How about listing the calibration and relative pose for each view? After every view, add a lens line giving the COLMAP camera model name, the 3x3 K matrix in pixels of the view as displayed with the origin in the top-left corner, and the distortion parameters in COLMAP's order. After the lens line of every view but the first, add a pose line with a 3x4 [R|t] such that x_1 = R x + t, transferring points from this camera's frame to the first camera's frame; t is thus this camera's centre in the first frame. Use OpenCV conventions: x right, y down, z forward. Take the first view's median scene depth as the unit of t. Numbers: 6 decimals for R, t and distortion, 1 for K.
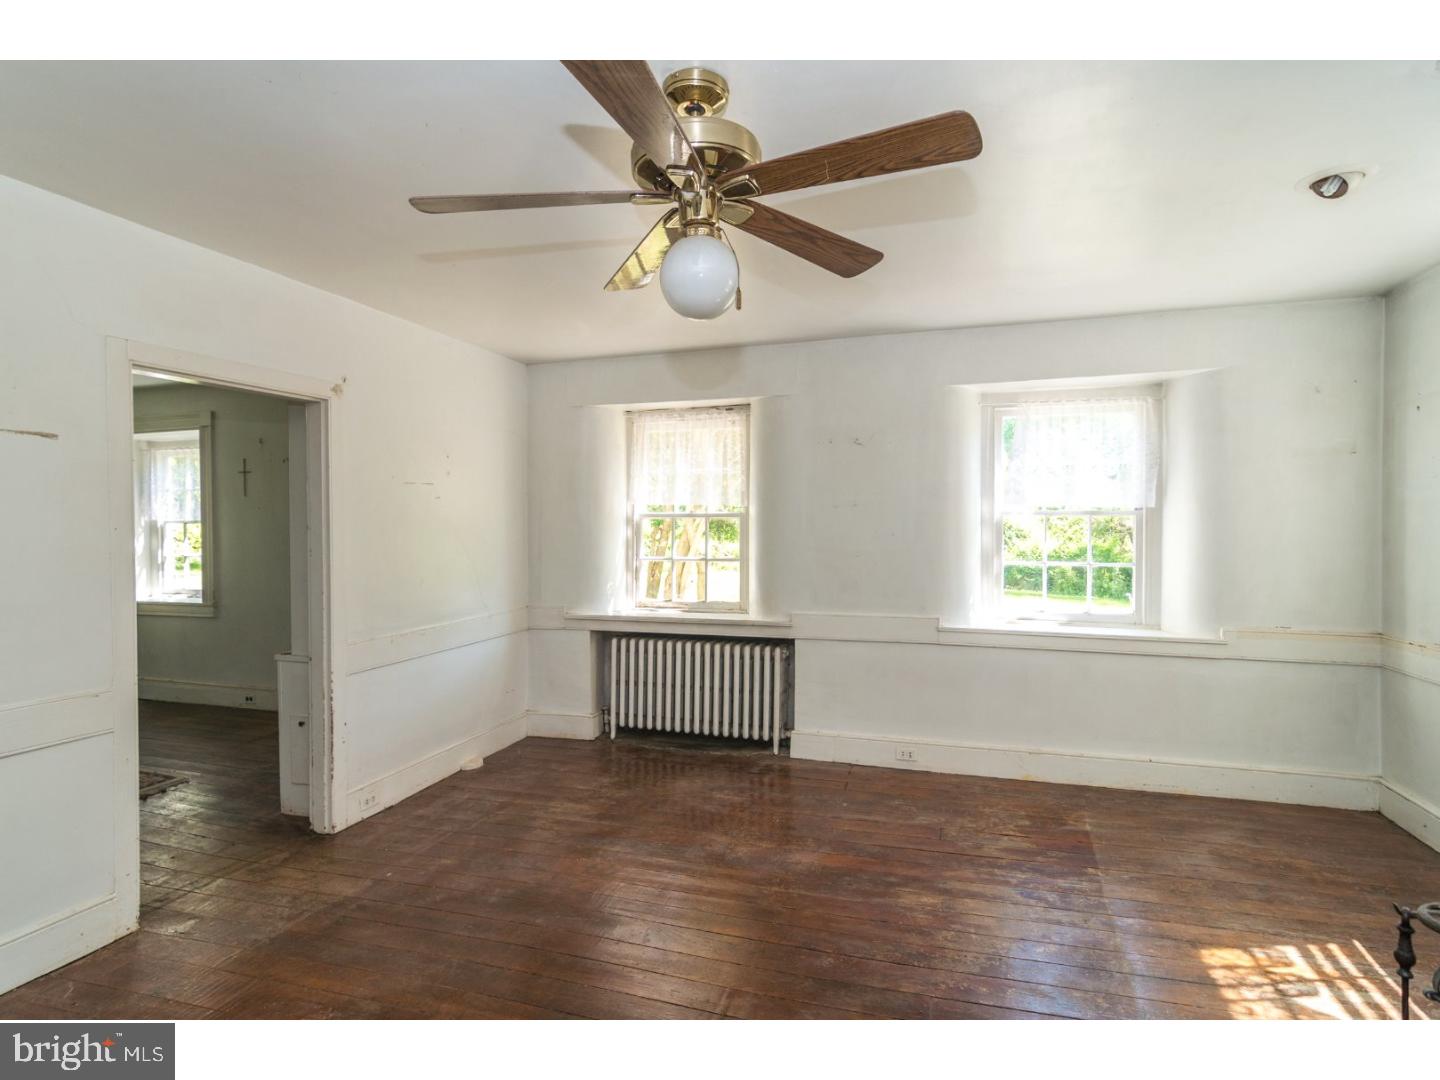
lens RADIAL K [[723.2, 0, 723.6], [0, 723.2, 543.3], [0, 0, 1]] dist [-0.005533, 0.000242]
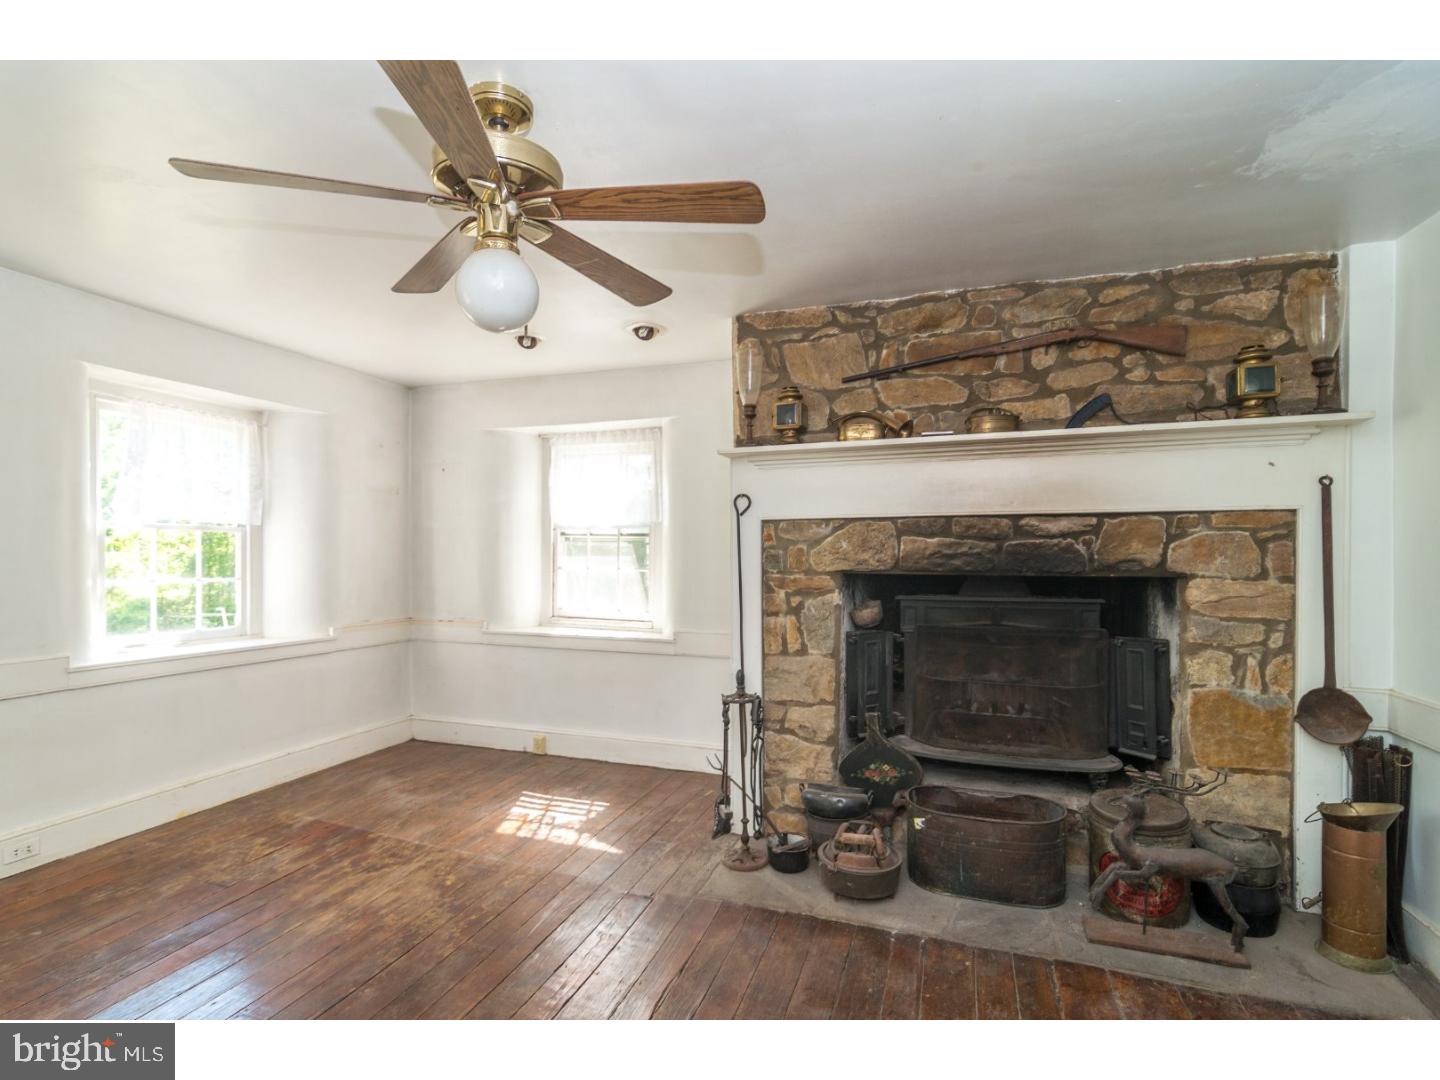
lens RADIAL K [[723.2, 0, 690.6], [0, 723.2, 555.4], [0, 0, 1]] dist [-0.005533, 0.000242]
pose [[0.047301, -0.001273, 0.998880, -0.540322], [0.013051, 0.999915, 0.000657, 0.004043], [-0.998795, 0.013006, 0.047314, 0.360158]]
